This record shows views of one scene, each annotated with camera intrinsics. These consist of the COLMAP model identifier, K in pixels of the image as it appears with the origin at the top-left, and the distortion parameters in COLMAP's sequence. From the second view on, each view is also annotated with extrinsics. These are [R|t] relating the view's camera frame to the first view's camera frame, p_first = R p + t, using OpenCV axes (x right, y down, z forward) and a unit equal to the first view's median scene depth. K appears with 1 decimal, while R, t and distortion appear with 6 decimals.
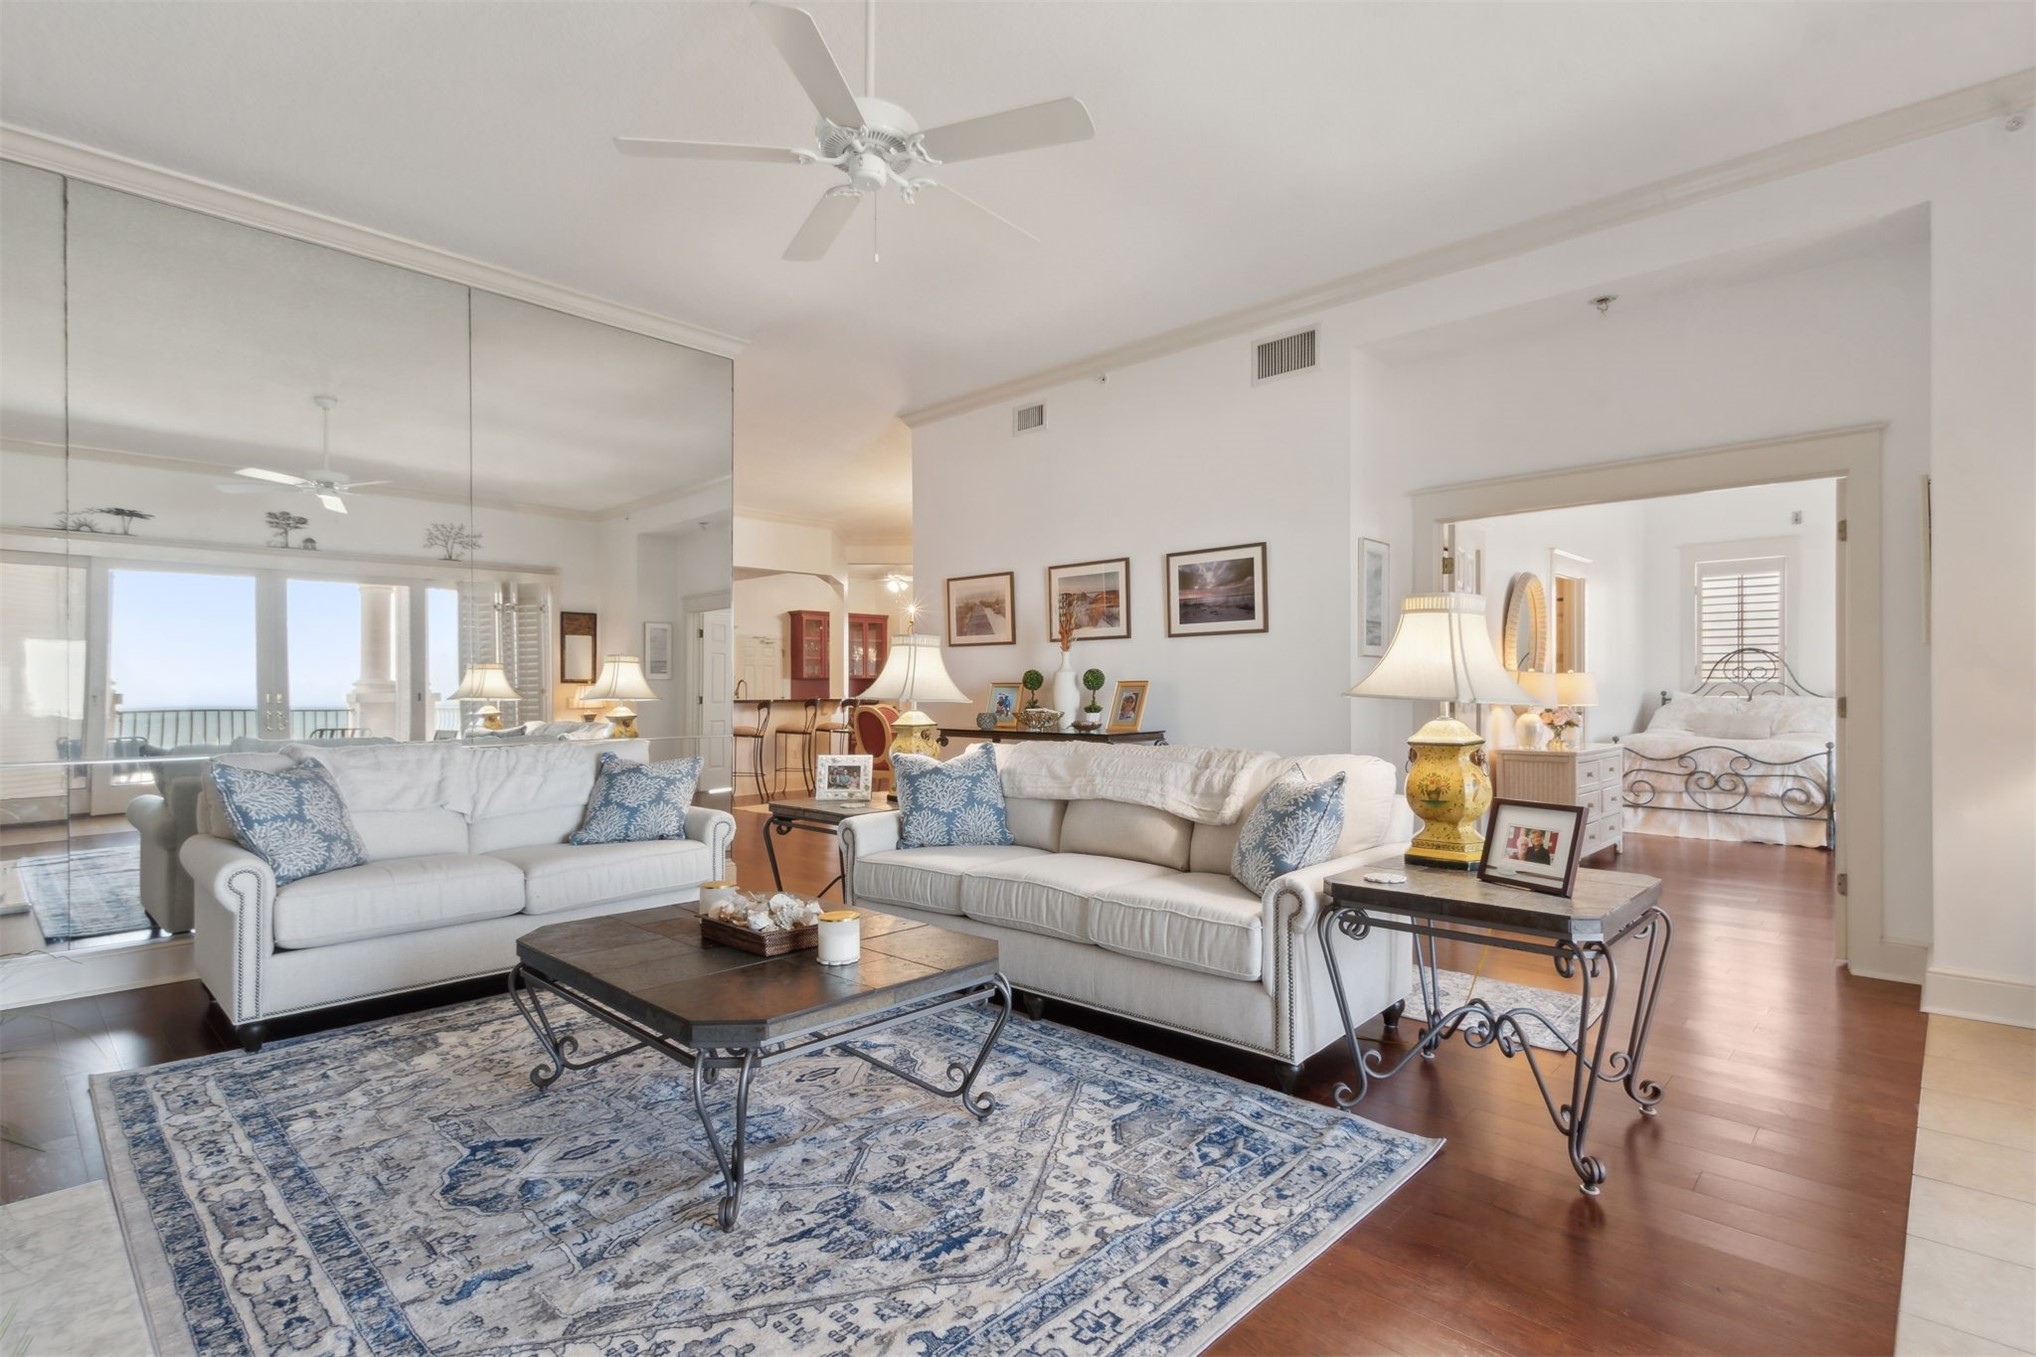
lens RADIAL K [[980.3, 0, 1018.0], [0, 980.3, 690.0], [0, 0, 1]] dist [0.011884, -0.000662]
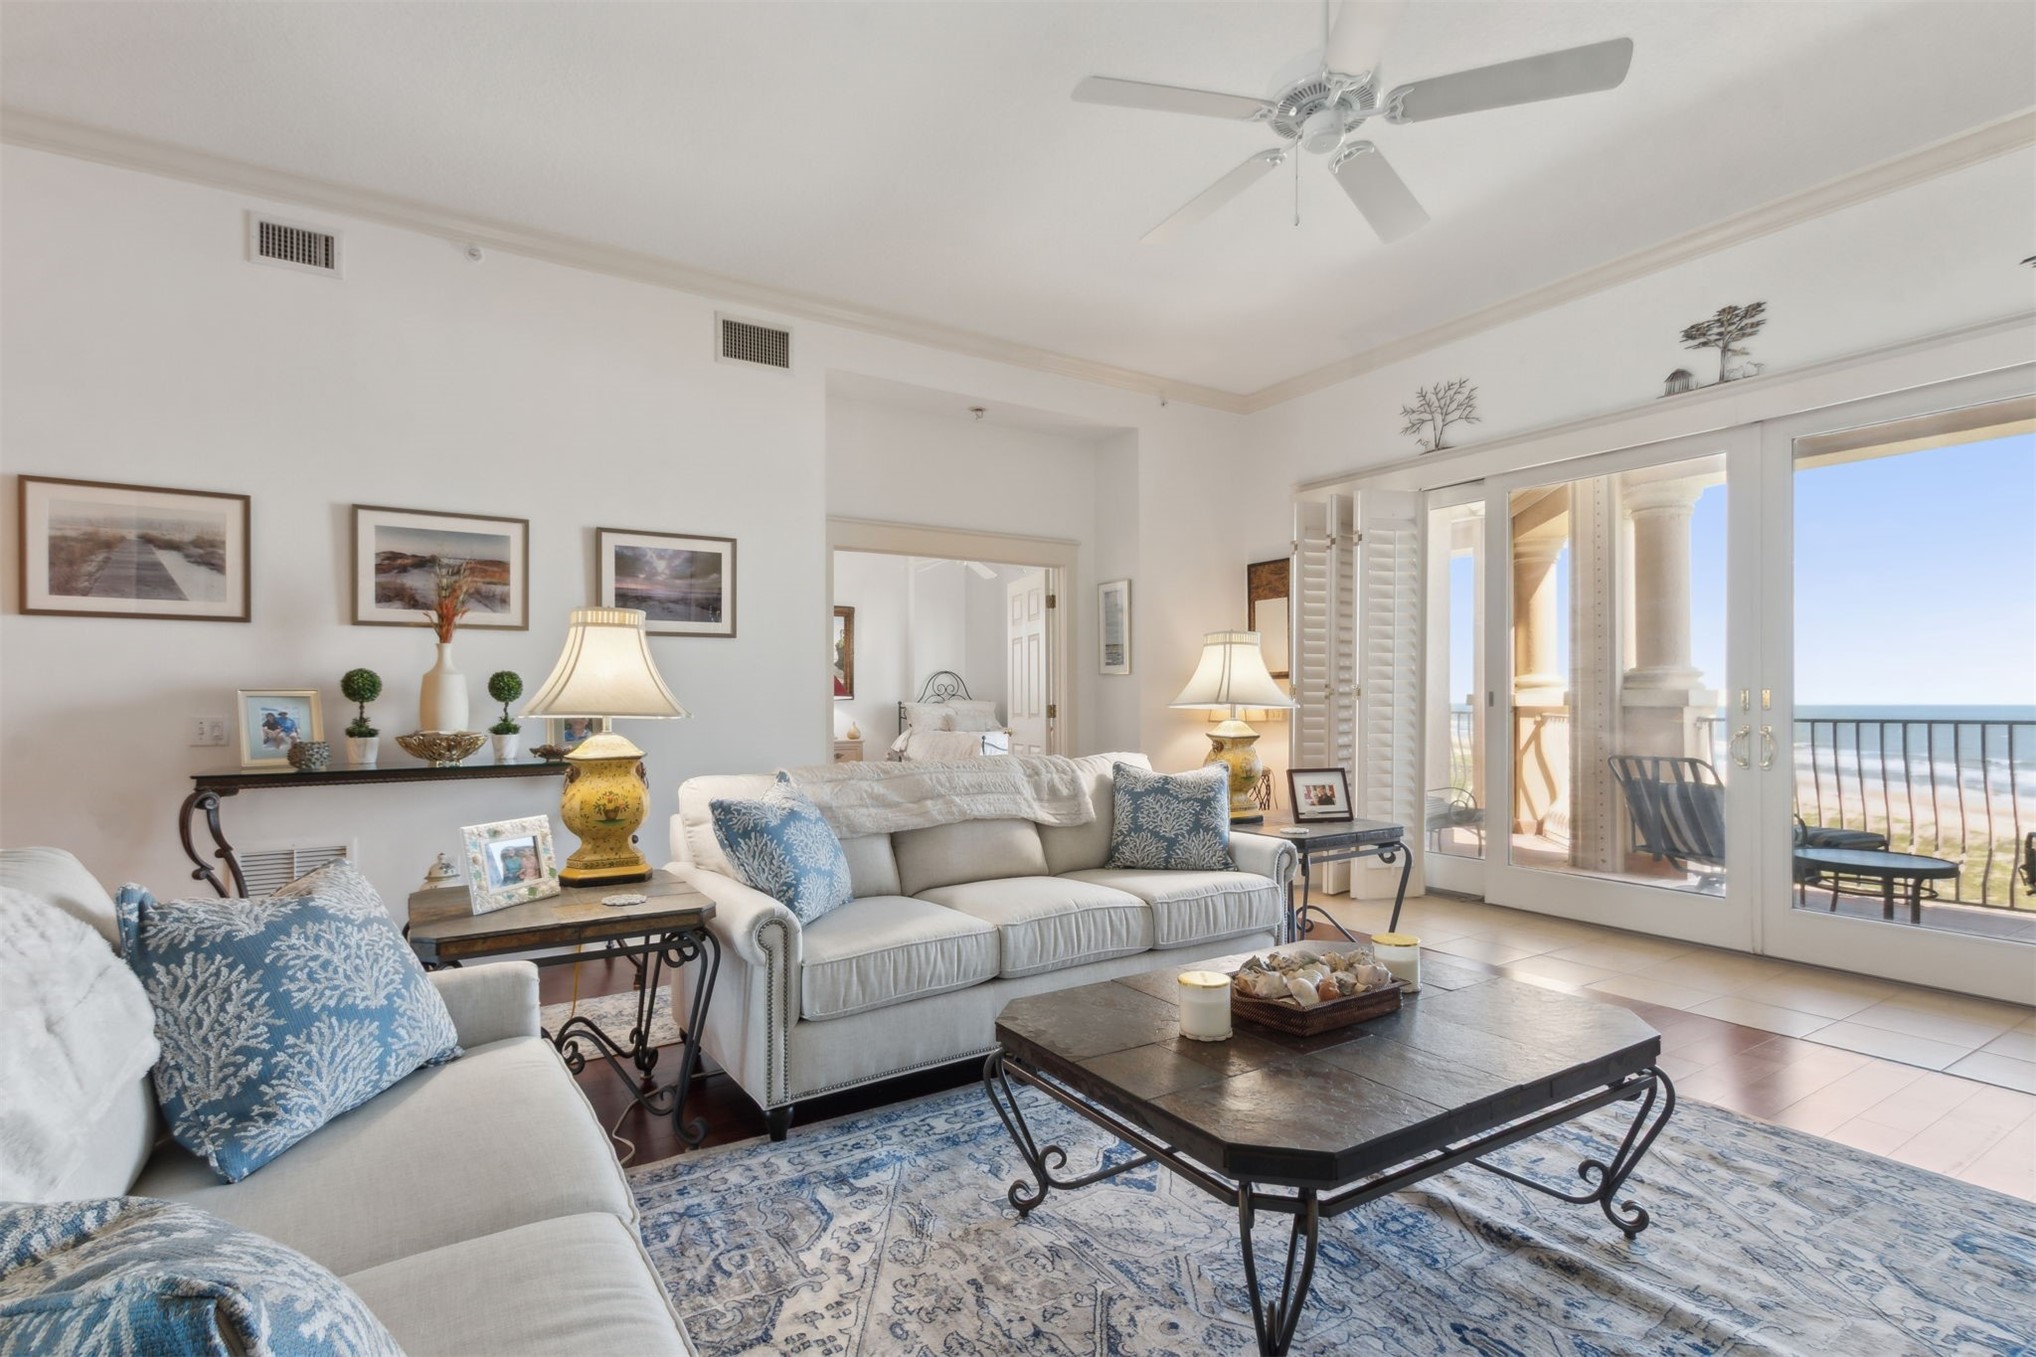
lens RADIAL K [[980.3, 0, 1017.3], [0, 980.3, 670.2], [0, 0, 1]] dist [0.011884, -0.000662]
pose [[0.237322, 0.032446, 0.970889, -0.542899], [0.004353, 0.999397, -0.034463, 0.003201], [-0.971421, 0.012405, 0.237037, 0.514676]]
